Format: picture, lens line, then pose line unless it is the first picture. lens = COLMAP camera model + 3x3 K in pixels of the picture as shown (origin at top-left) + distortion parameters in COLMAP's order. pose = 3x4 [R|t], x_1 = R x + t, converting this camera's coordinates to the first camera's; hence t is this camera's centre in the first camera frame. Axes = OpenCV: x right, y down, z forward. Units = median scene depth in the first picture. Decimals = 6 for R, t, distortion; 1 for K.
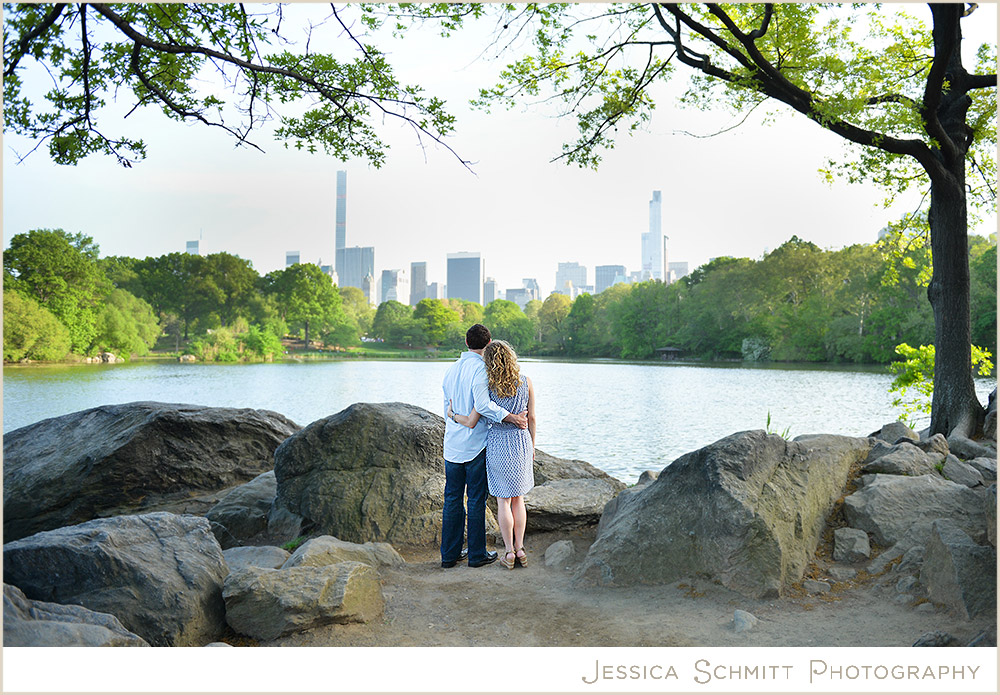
lens RADIAL K [[743.0, 0, 500.0], [0, 743.0, 347.5], [0, 0, 1]] dist [-0.046319, -0.004710]
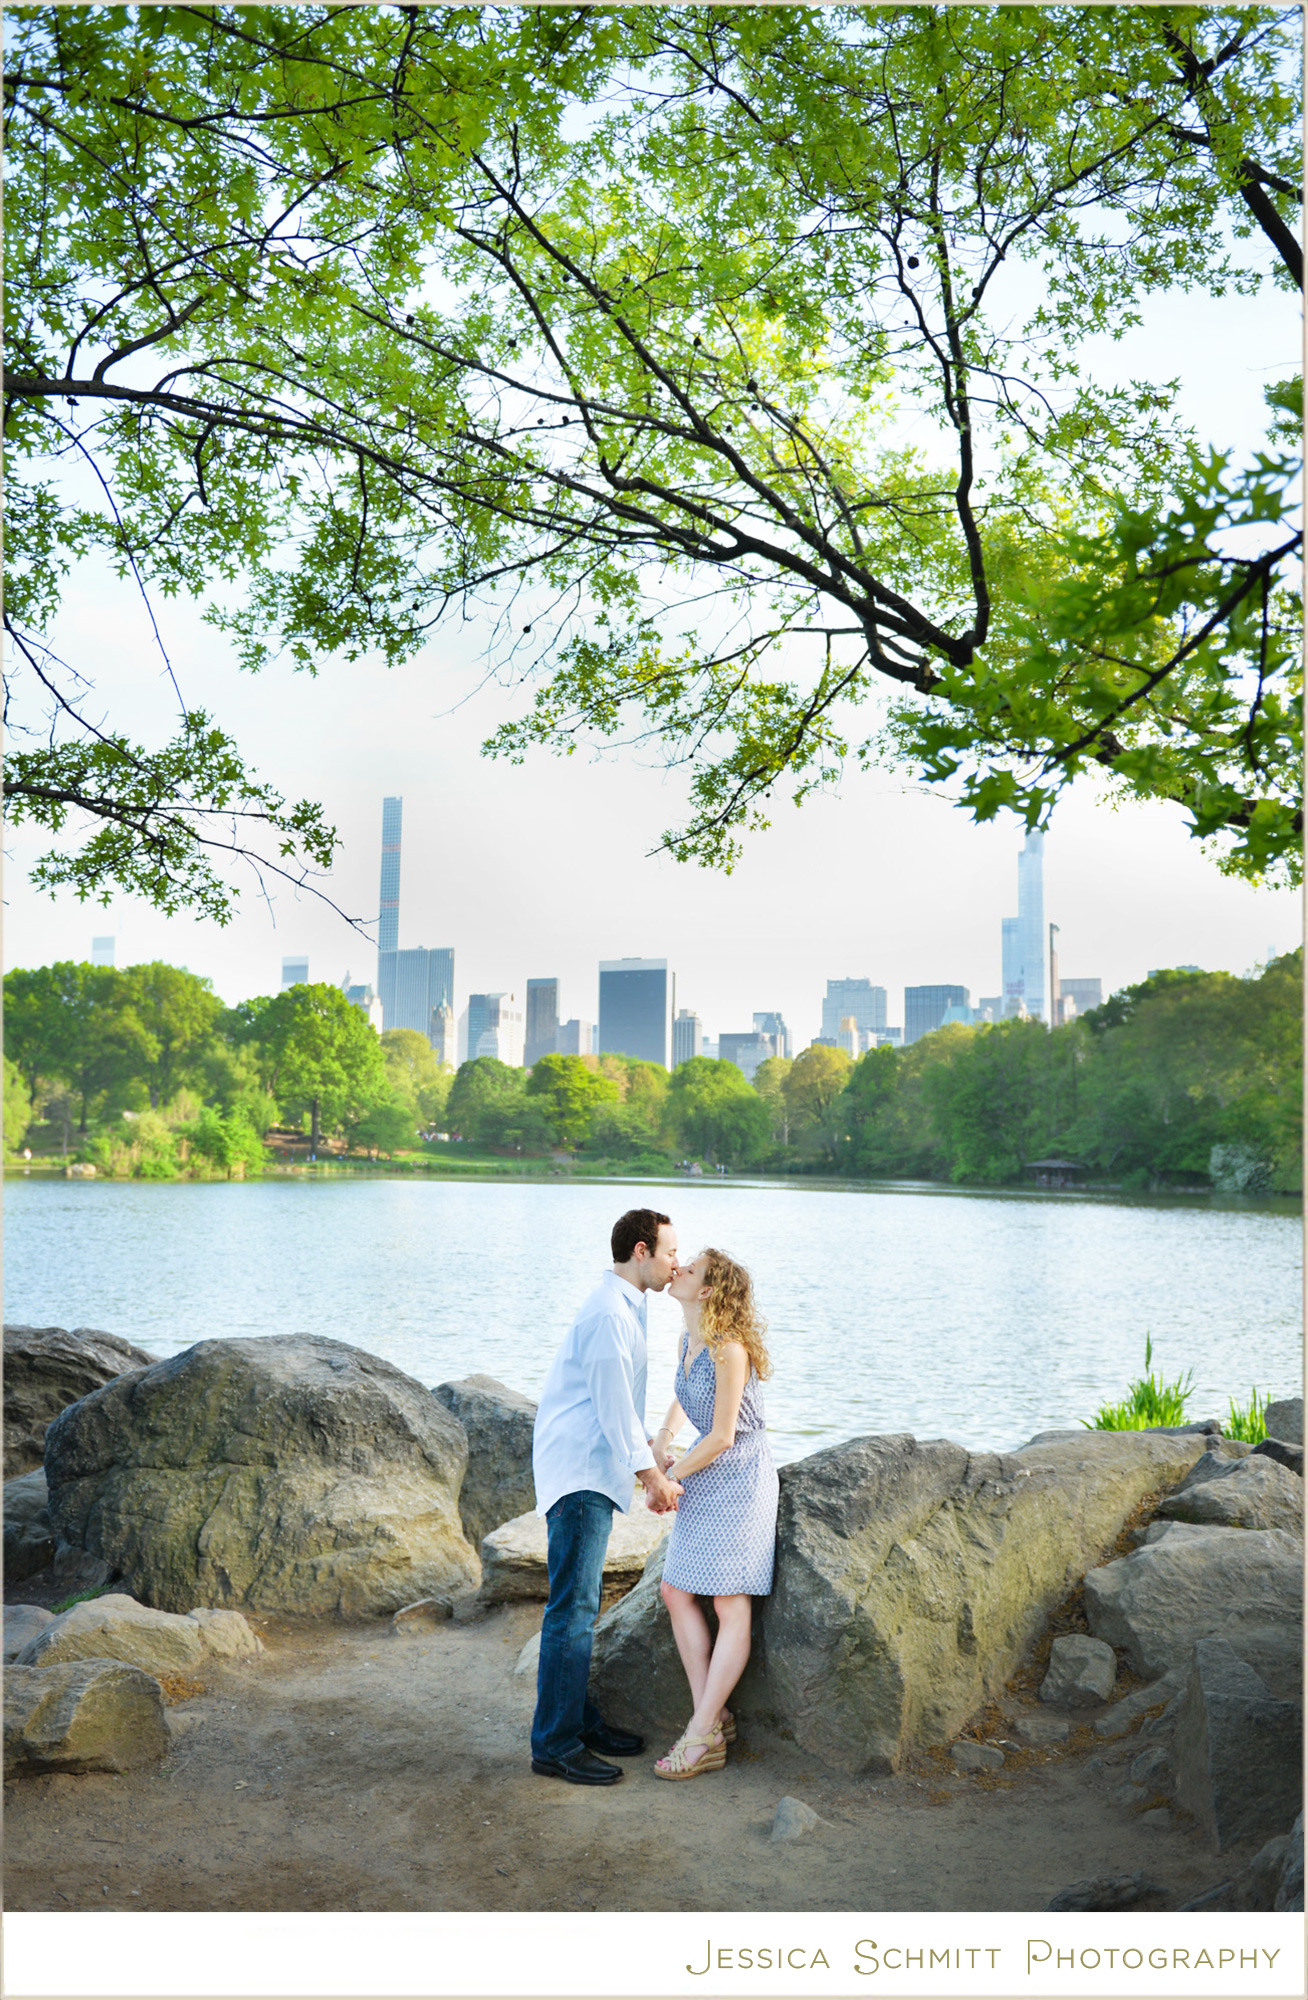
lens RADIAL K [[1578.8, 0, 654.0], [0, 1578.8, 1000.0], [0, 0, 1]] dist [-0.050260, -0.002493]
pose [[0.993709, 0.003622, -0.111933, 0.087791], [-0.011112, 0.997734, -0.066365, -0.034043], [0.111439, 0.067191, 0.991497, -0.037794]]
